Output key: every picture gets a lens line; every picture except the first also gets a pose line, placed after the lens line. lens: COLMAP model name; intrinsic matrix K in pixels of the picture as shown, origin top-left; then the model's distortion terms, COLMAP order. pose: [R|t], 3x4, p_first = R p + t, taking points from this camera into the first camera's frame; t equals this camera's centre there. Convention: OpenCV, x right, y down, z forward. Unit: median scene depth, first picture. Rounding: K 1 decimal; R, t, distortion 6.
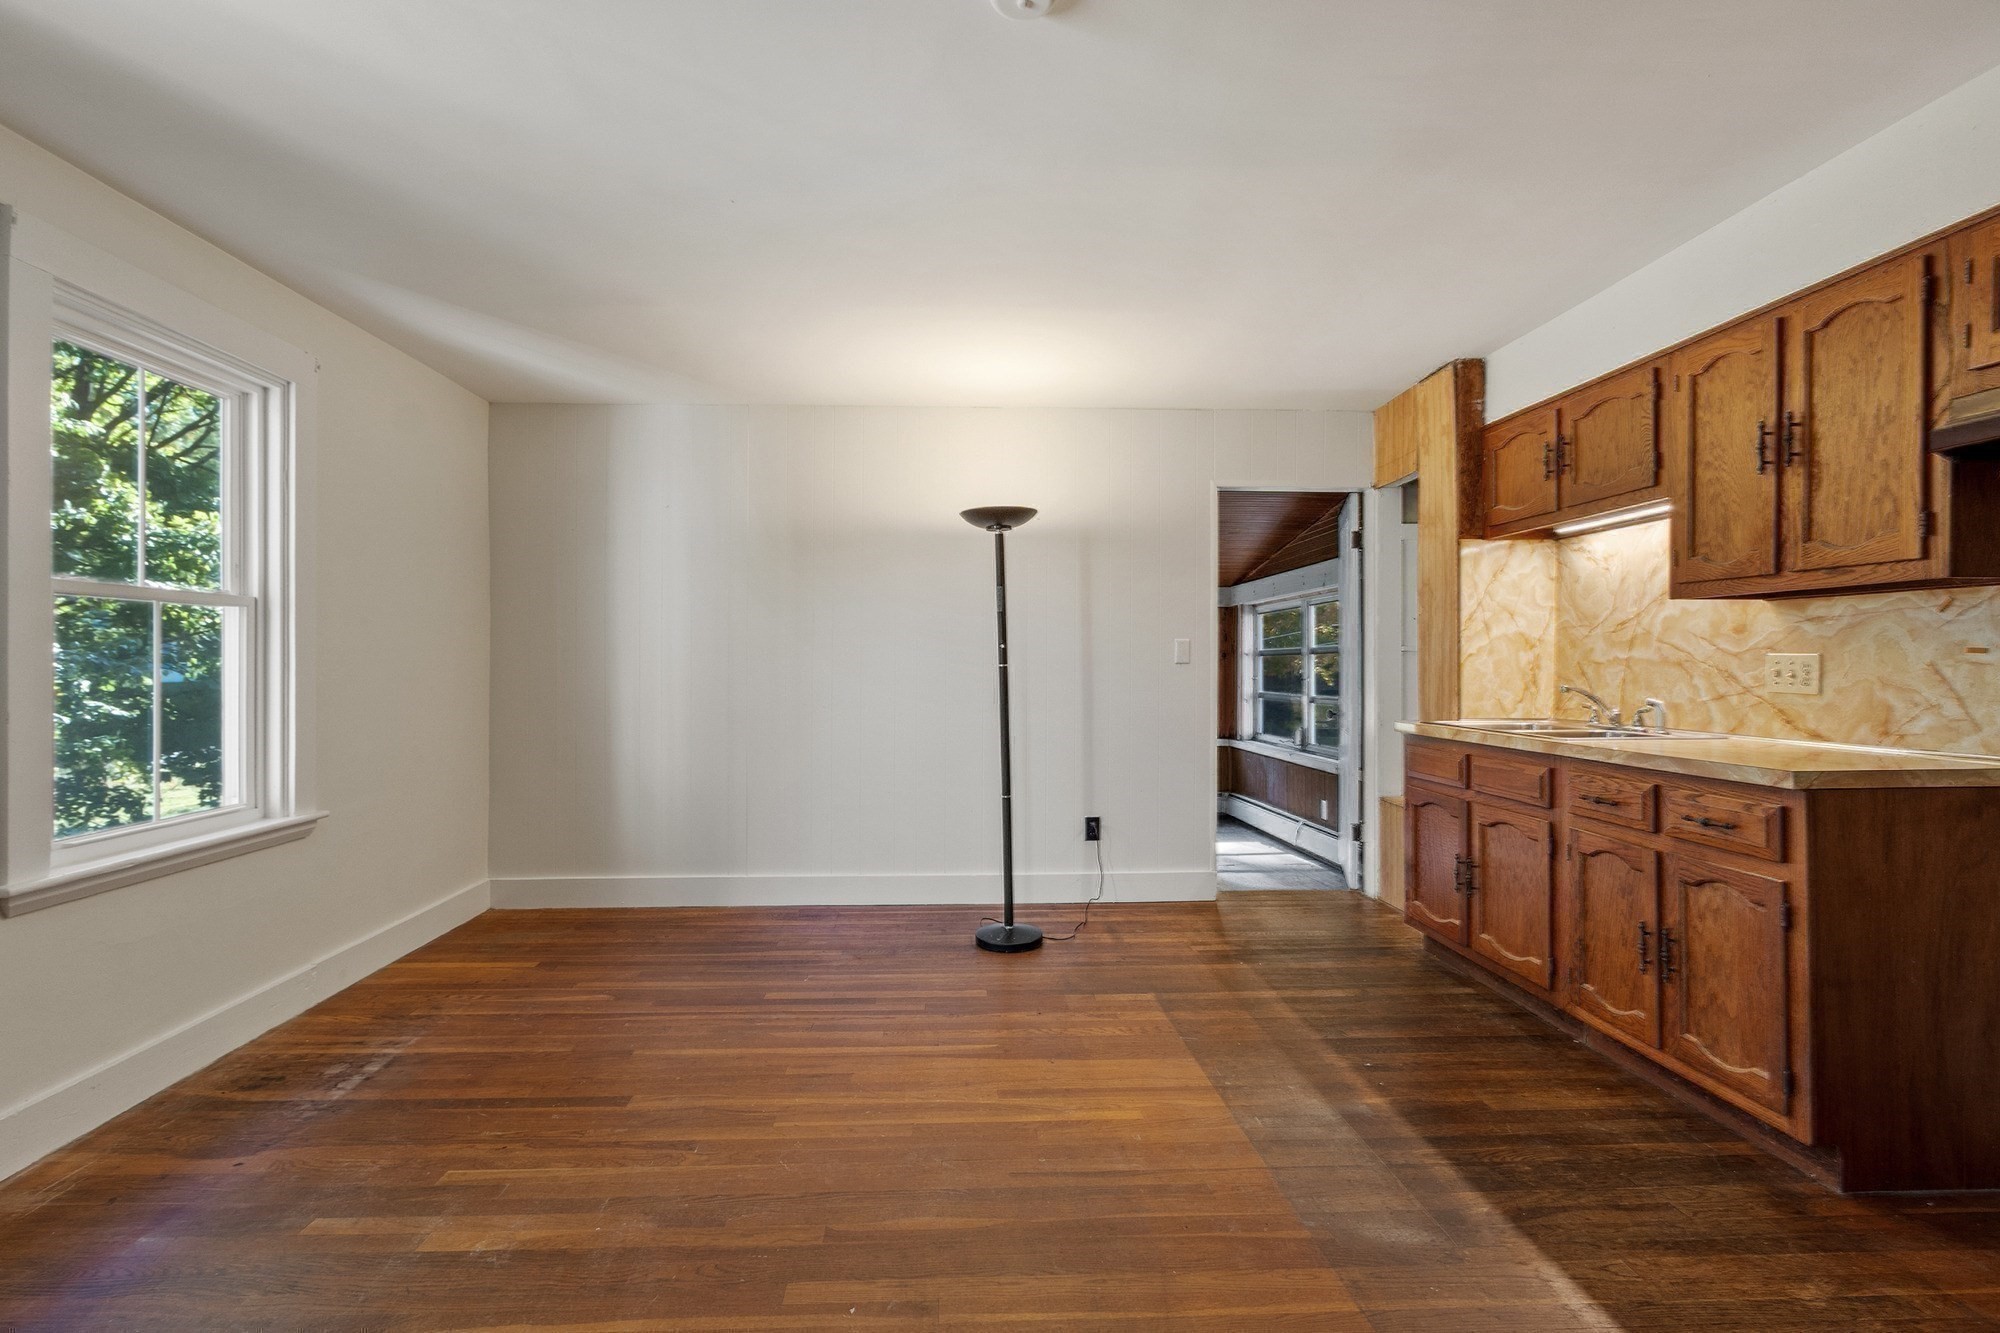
lens RADIAL K [[870.0, 0, 984.9], [0, 870.0, 667.0], [0, 0, 1]] dist [-0.000121, -0.000482]
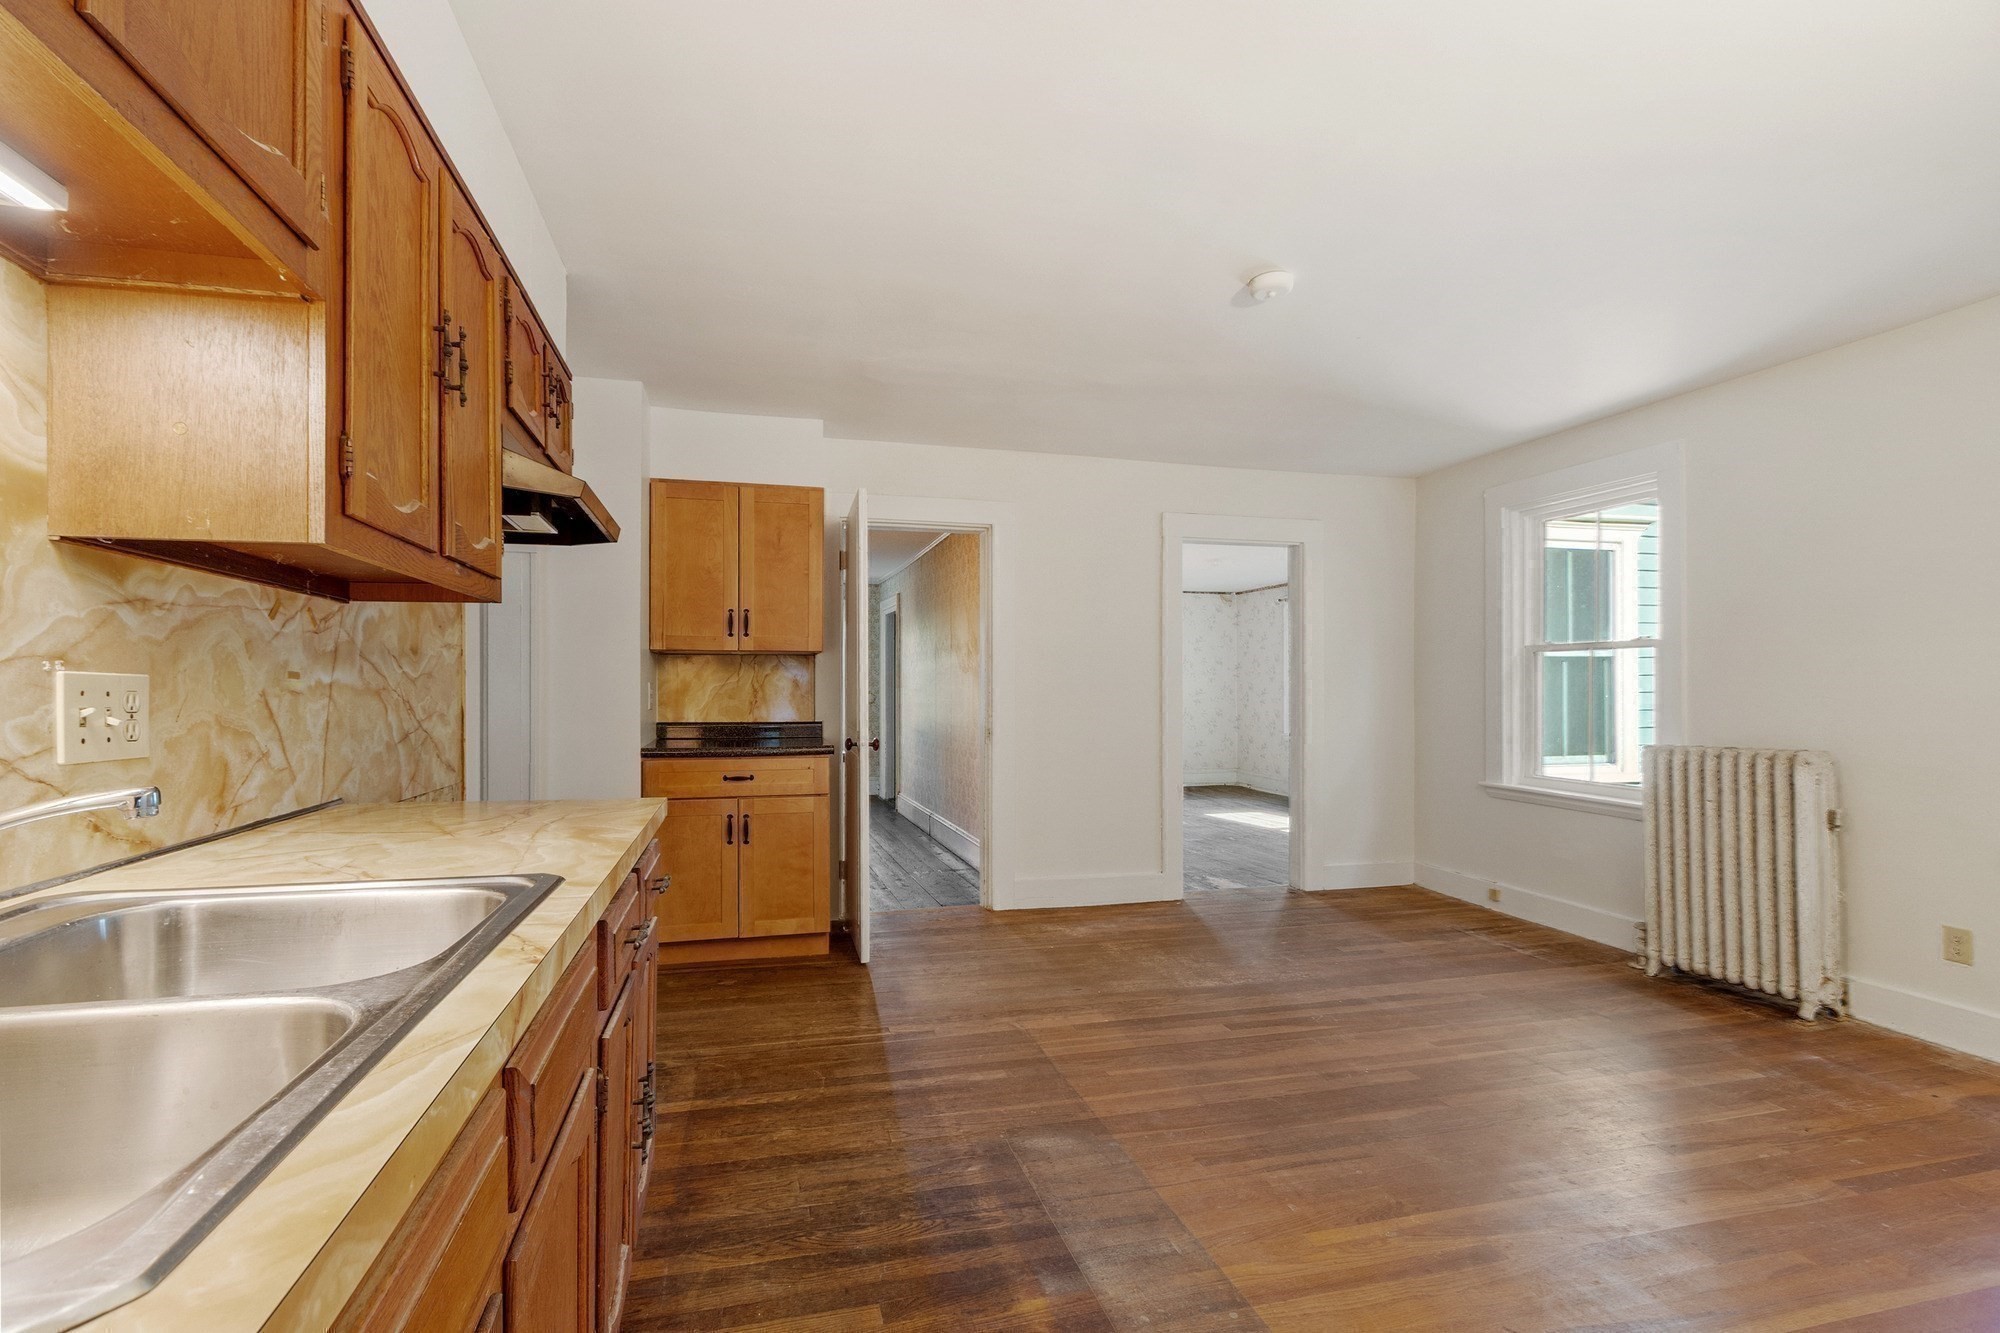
lens RADIAL K [[870.0, 0, 1004.0], [0, 870.0, 674.3], [0, 0, 1]] dist [-0.000121, -0.000482]
pose [[-0.969705, -0.004291, -0.244243, 0.679833], [-0.001148, 0.999915, -0.013010, -0.010299], [0.244278, -0.012335, -0.969627, 1.778809]]
